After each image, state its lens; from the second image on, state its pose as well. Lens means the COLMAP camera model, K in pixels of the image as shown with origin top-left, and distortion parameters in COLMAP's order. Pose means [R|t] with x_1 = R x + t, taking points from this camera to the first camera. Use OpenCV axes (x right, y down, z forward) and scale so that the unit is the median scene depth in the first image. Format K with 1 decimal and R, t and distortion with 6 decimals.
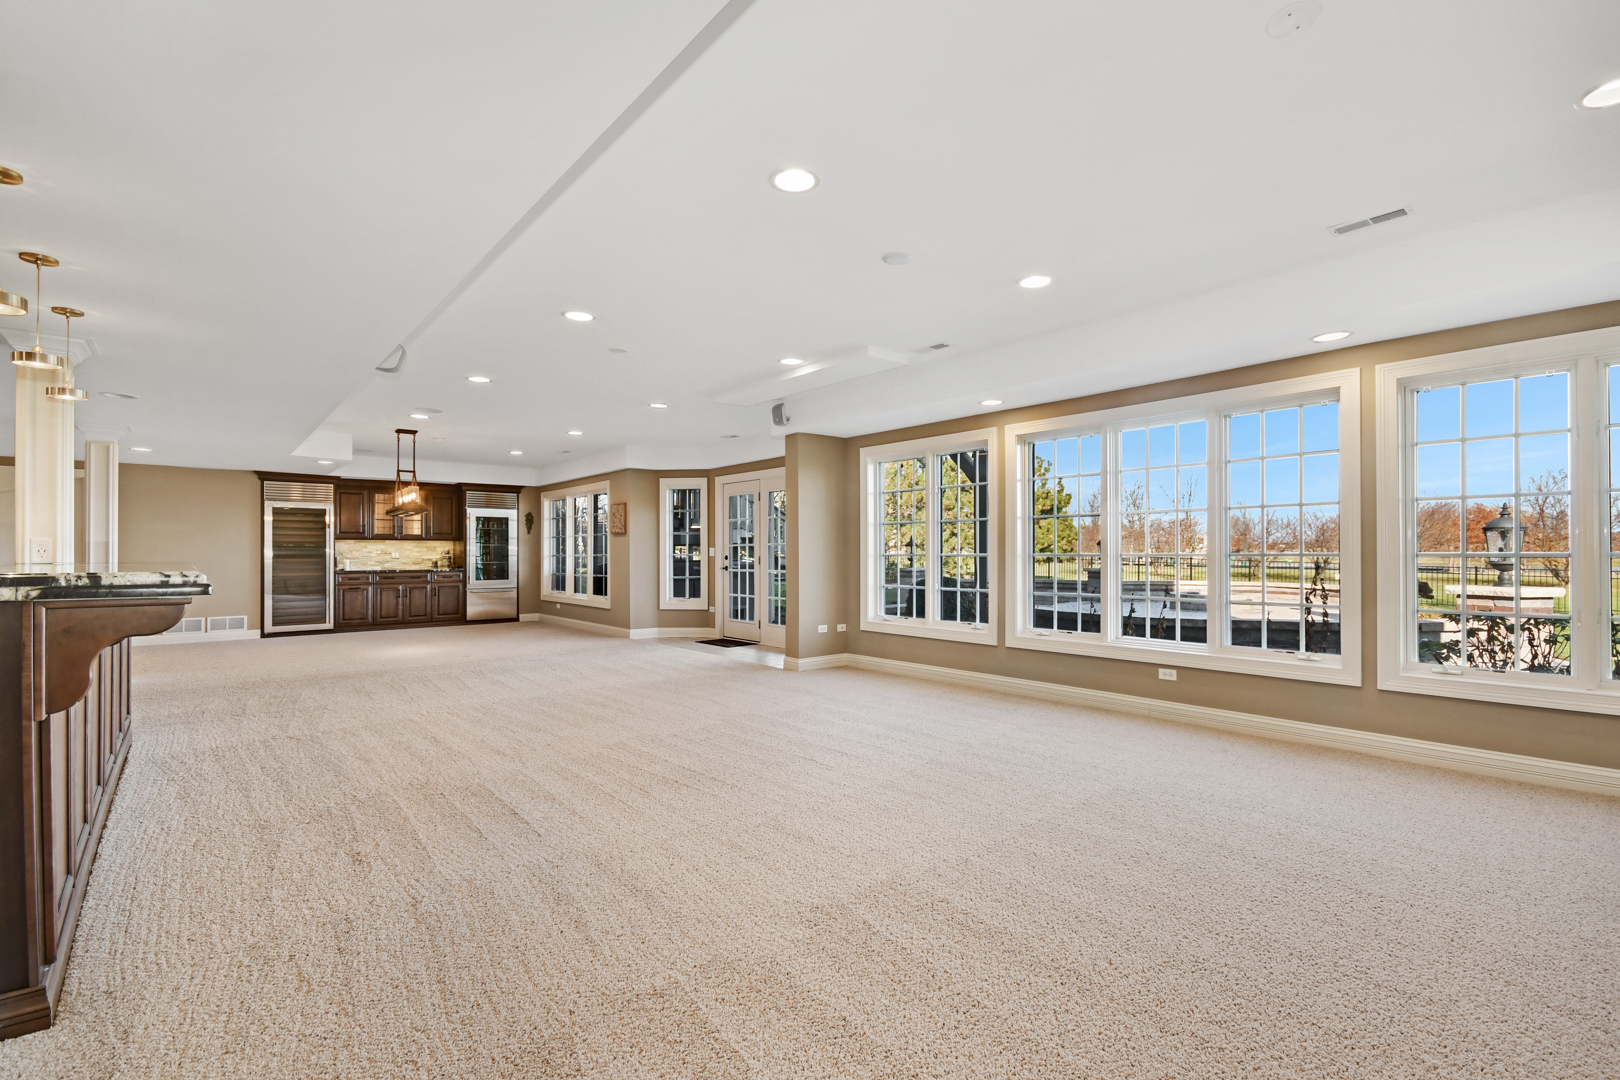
lens RADIAL K [[720.5, 0, 816.6], [0, 720.5, 549.4], [0, 0, 1]] dist [0.001266, -0.000230]
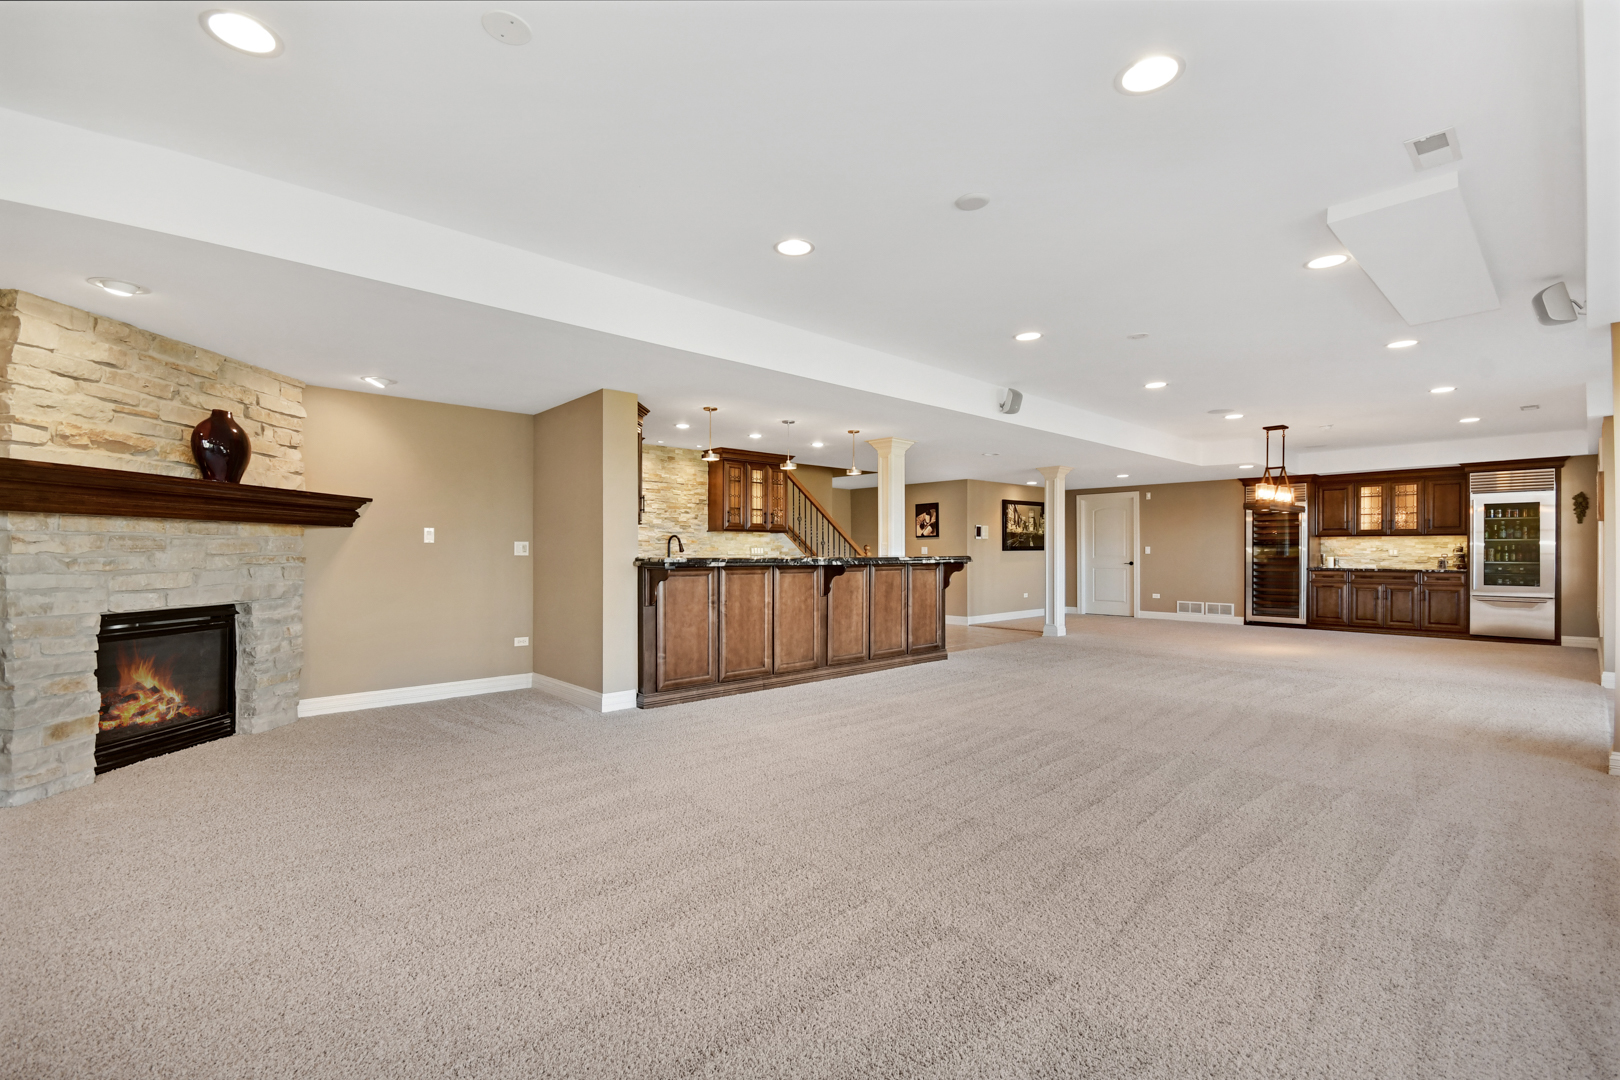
lens RADIAL K [[720.5, 0, 813.3], [0, 720.5, 540.7], [0, 0, 1]] dist [0.001266, -0.000230]
pose [[0.022611, -0.013693, -0.999651, 0.311201], [0.003761, 0.999900, -0.013611, 0.002606], [0.999737, -0.003452, 0.022660, 0.258467]]
